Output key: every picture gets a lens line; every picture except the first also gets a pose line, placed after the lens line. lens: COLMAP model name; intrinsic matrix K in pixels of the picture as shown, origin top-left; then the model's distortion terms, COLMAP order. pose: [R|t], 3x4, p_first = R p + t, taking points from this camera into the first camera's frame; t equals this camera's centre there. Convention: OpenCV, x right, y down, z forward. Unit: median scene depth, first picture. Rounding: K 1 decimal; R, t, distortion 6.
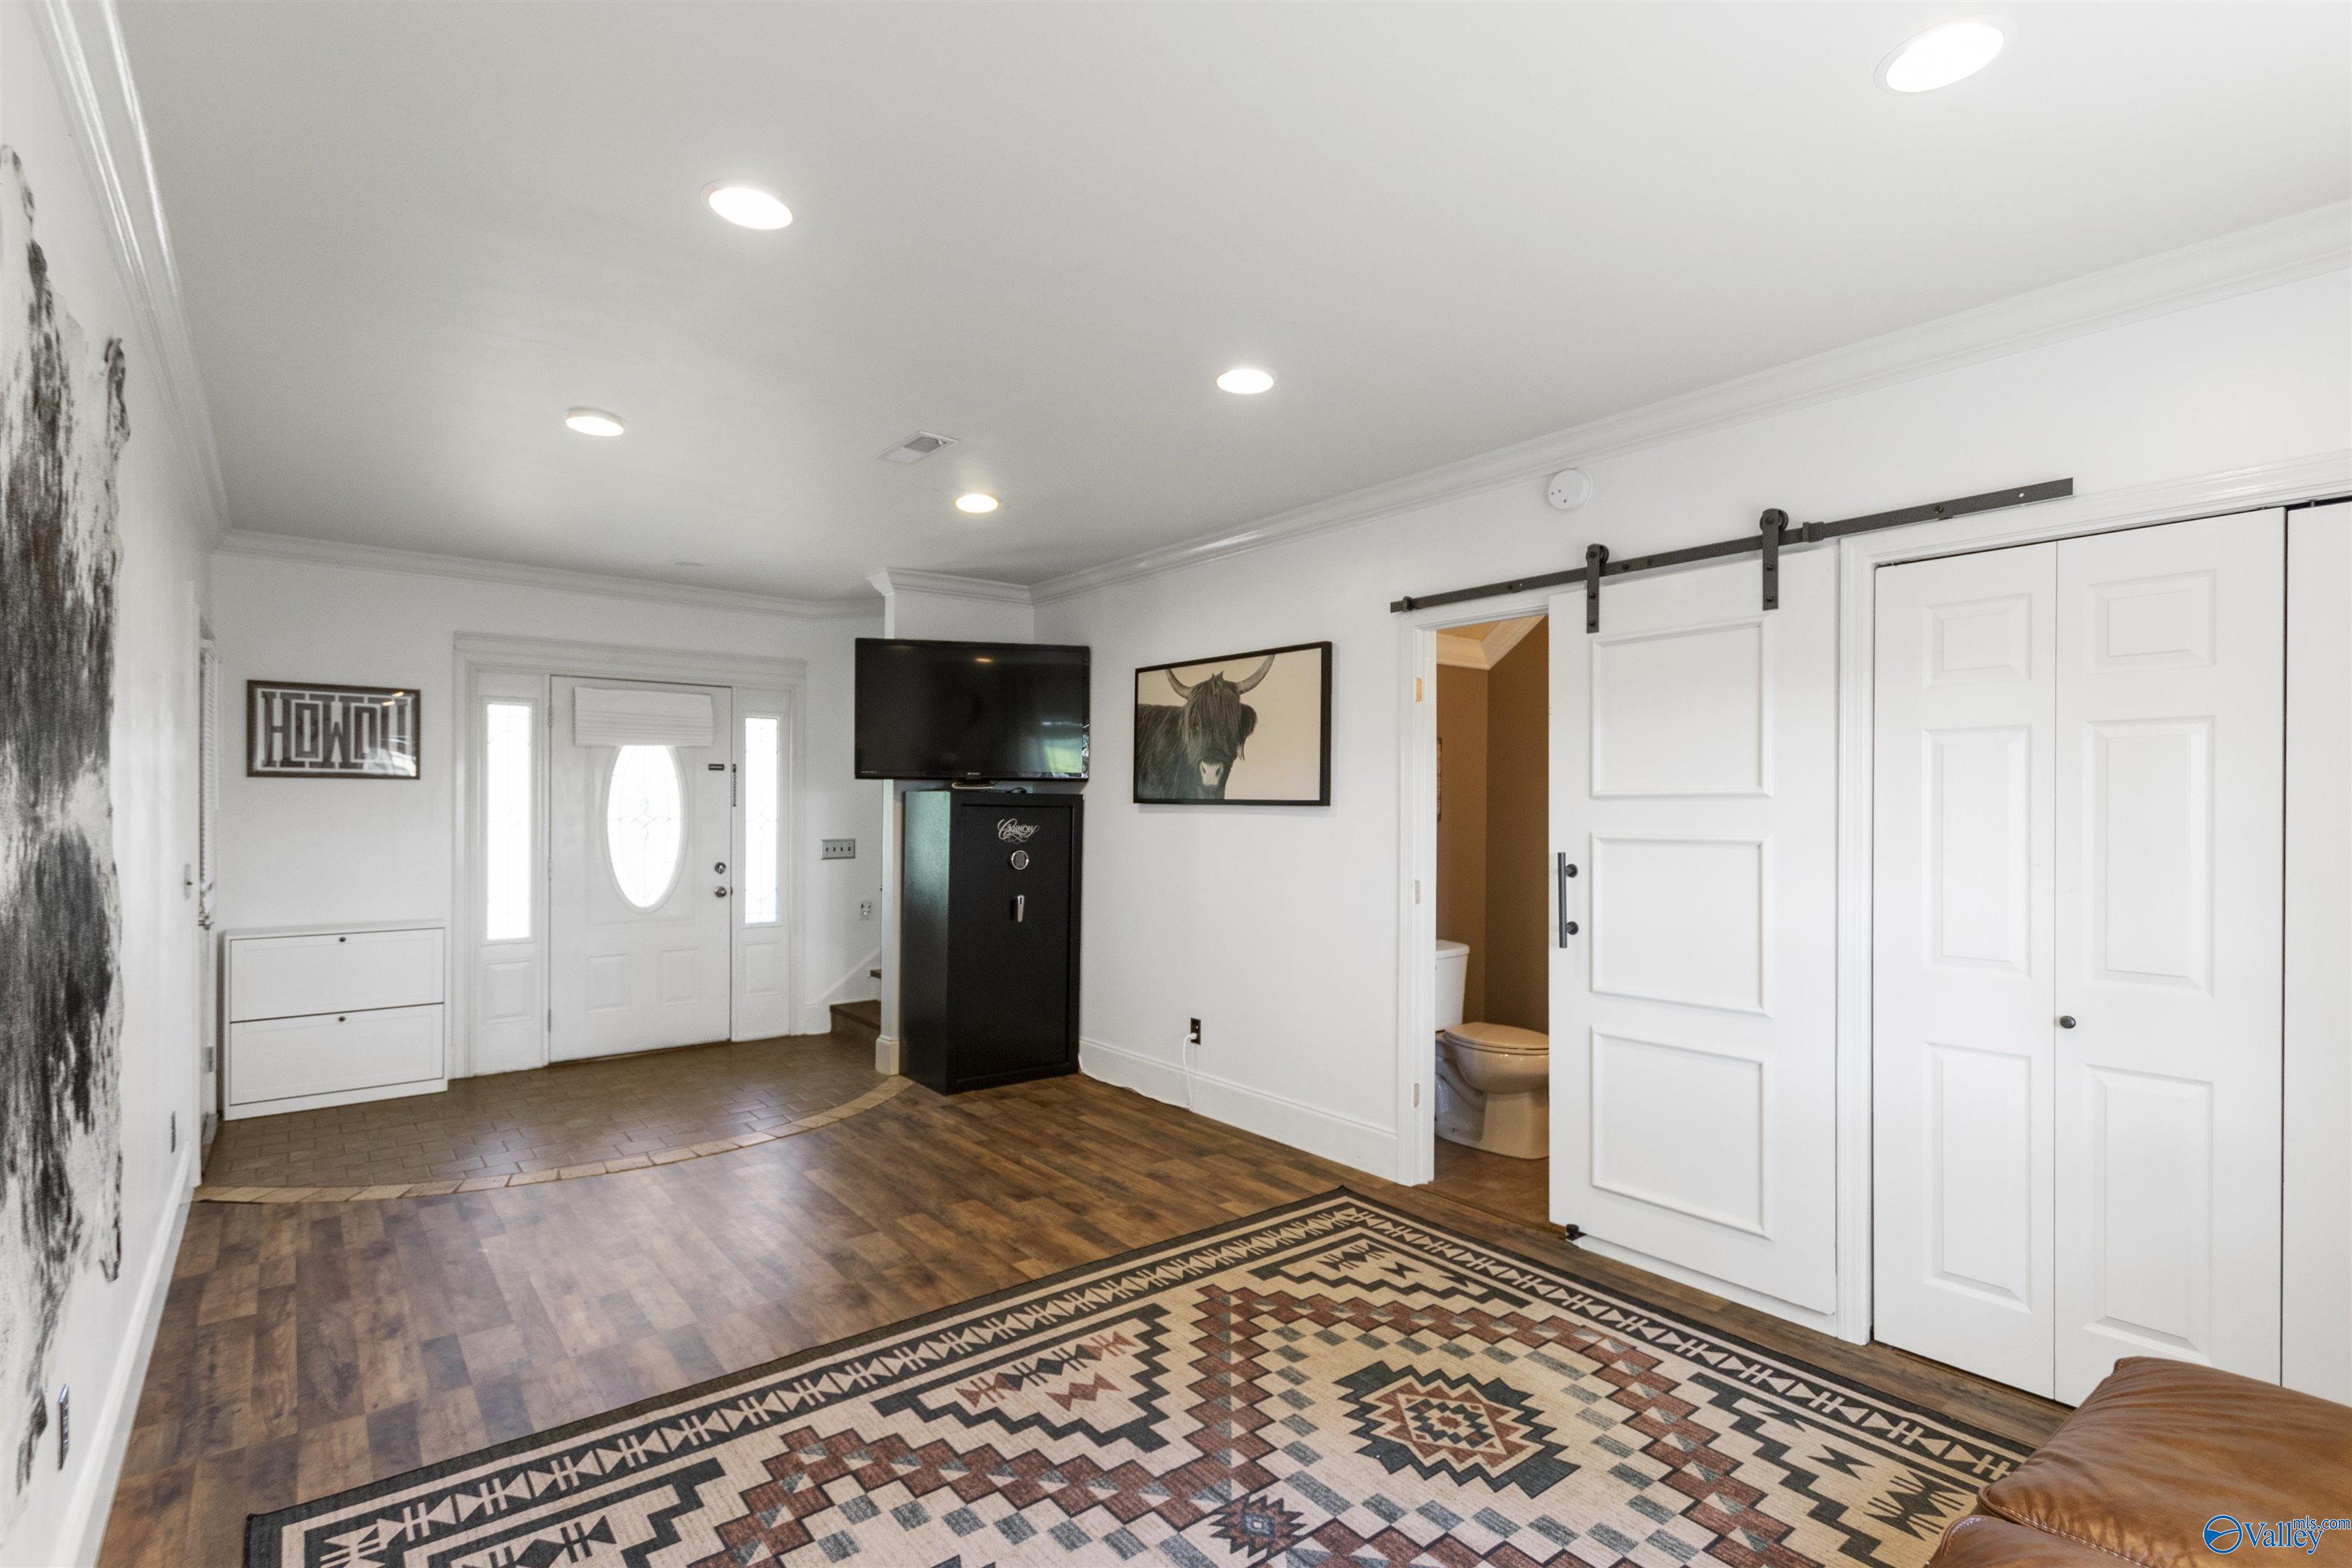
lens RADIAL K [[1119.2, 0, 1173.0], [0, 1119.2, 834.7], [0, 0, 1]] dist [0.000432, -0.001411]
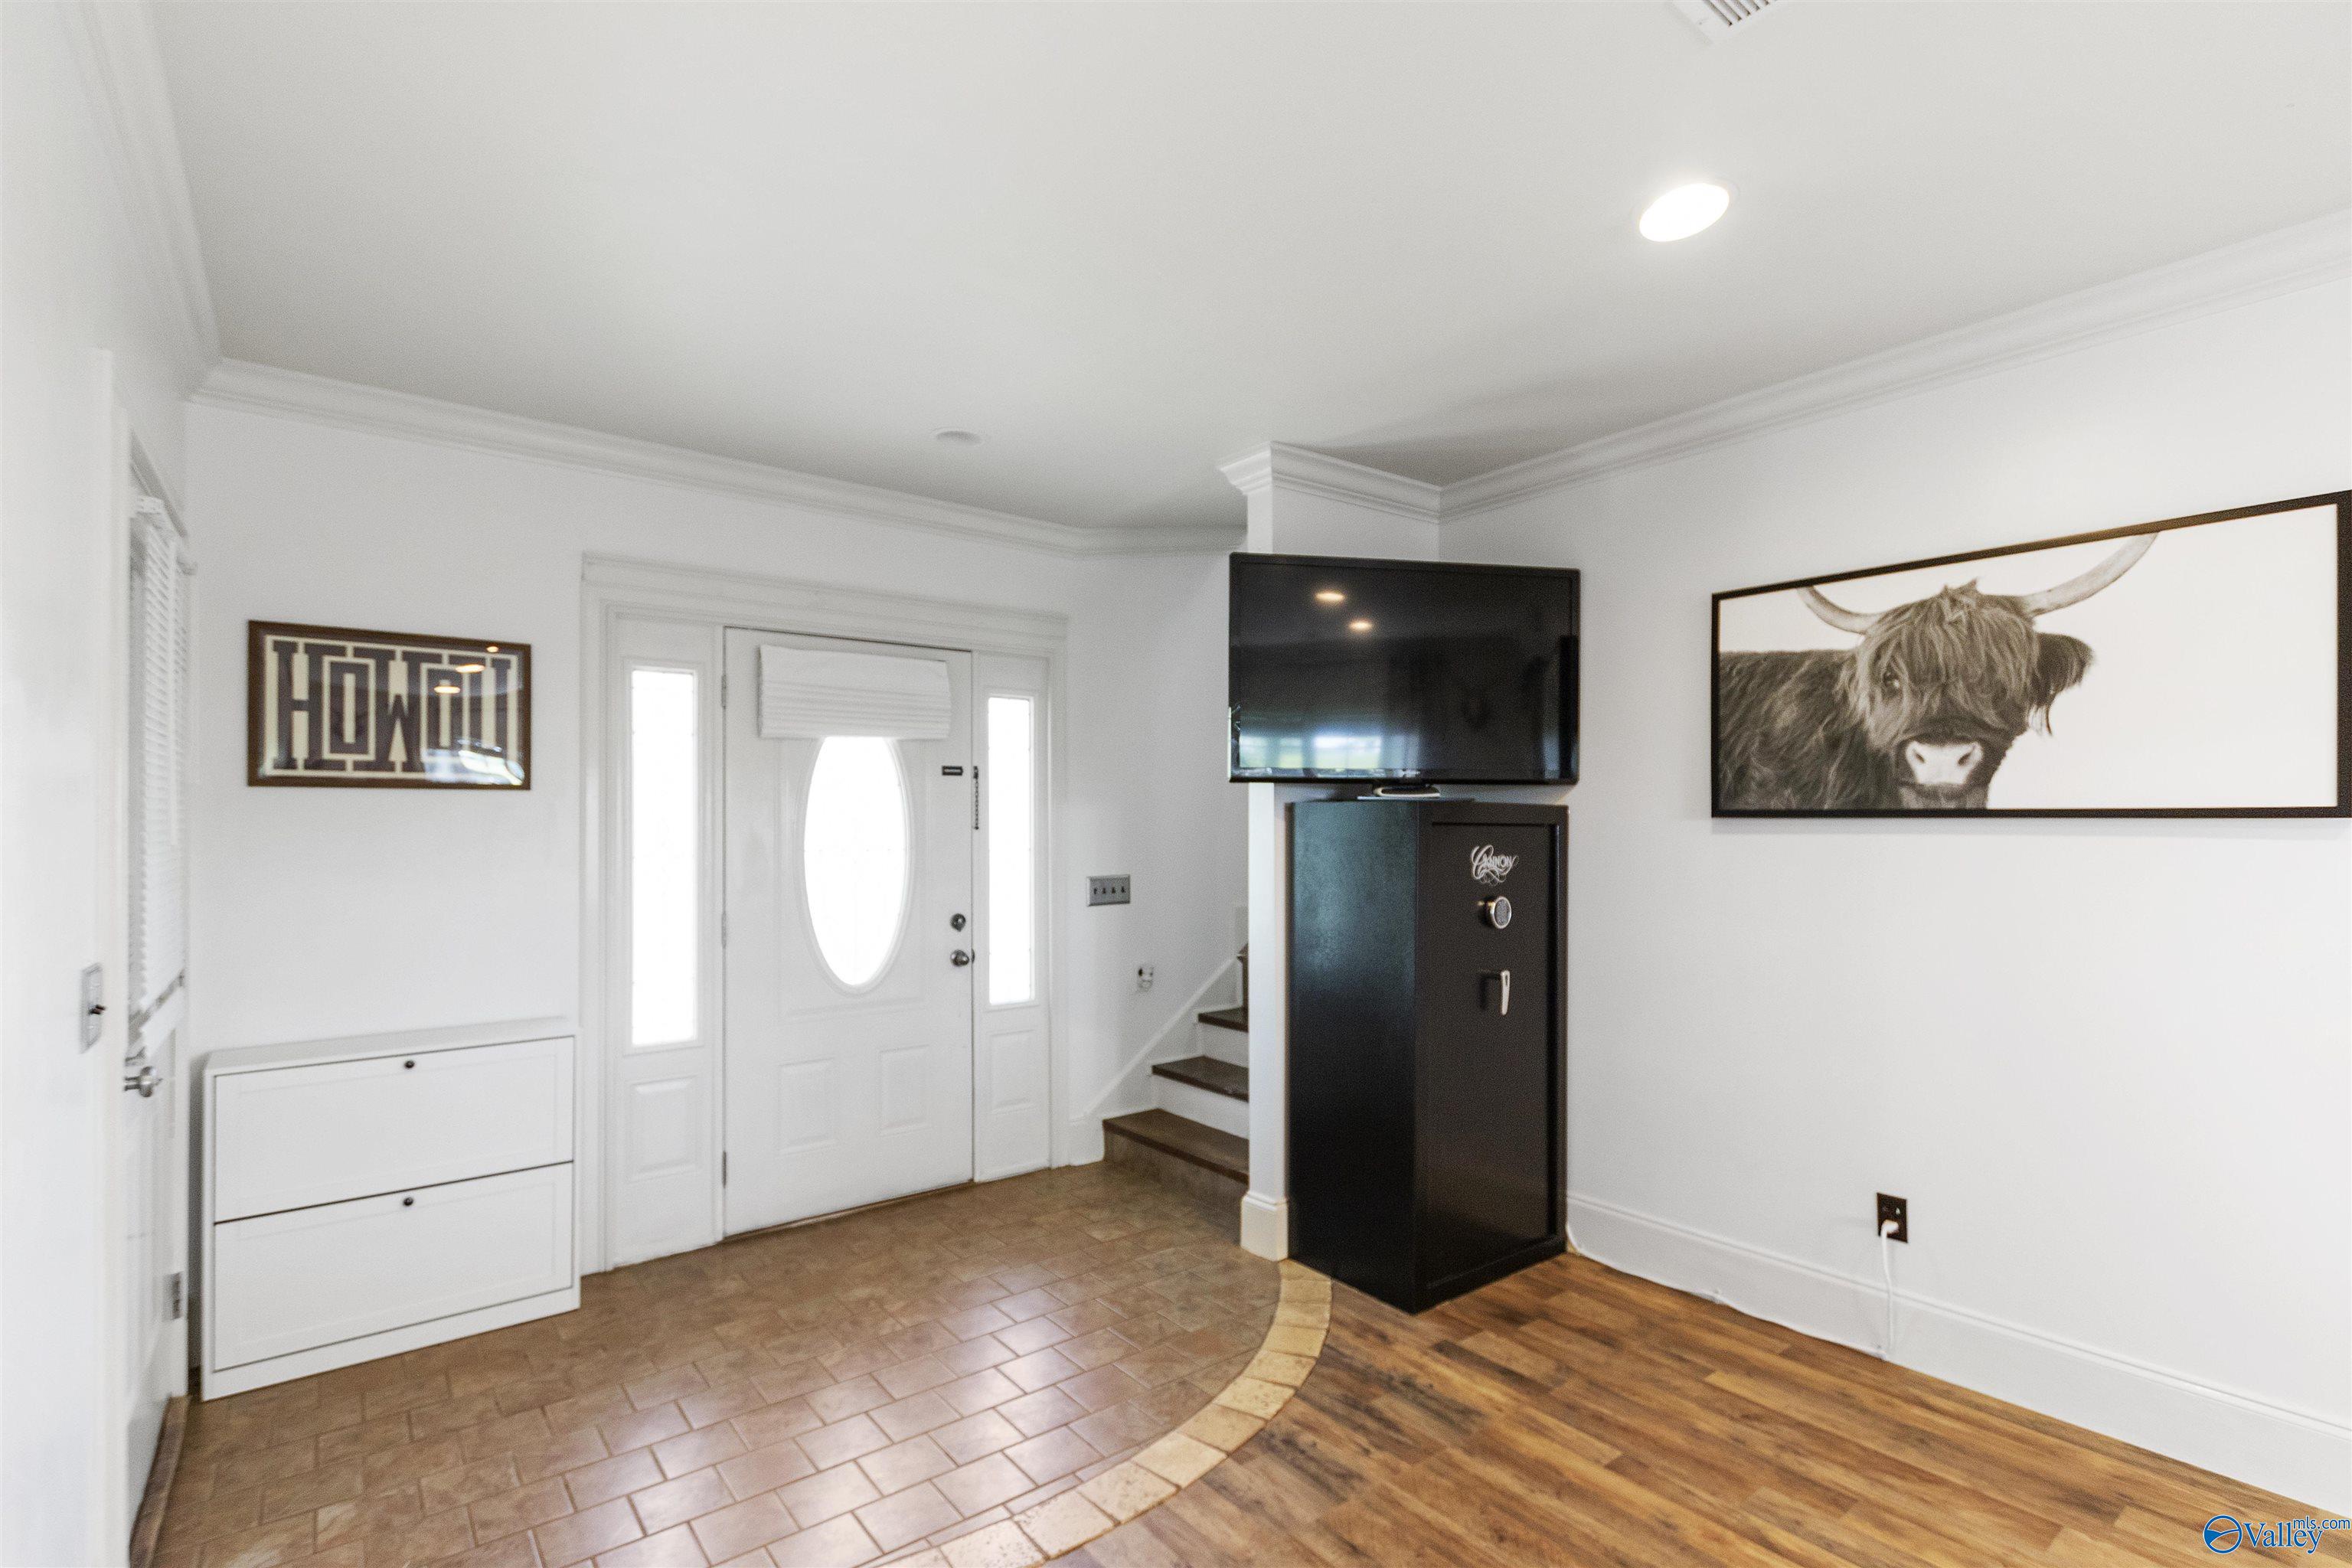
lens RADIAL K [[1118.2, 0, 1172.0], [0, 1118.2, 838.7], [0, 0, 1]] dist [0.002846, 0.000309]
pose [[0.999751, -0.009069, -0.020375, -0.311409], [0.008783, 0.999863, -0.014061, -0.011119], [0.020499, 0.013879, 0.999694, 0.397001]]
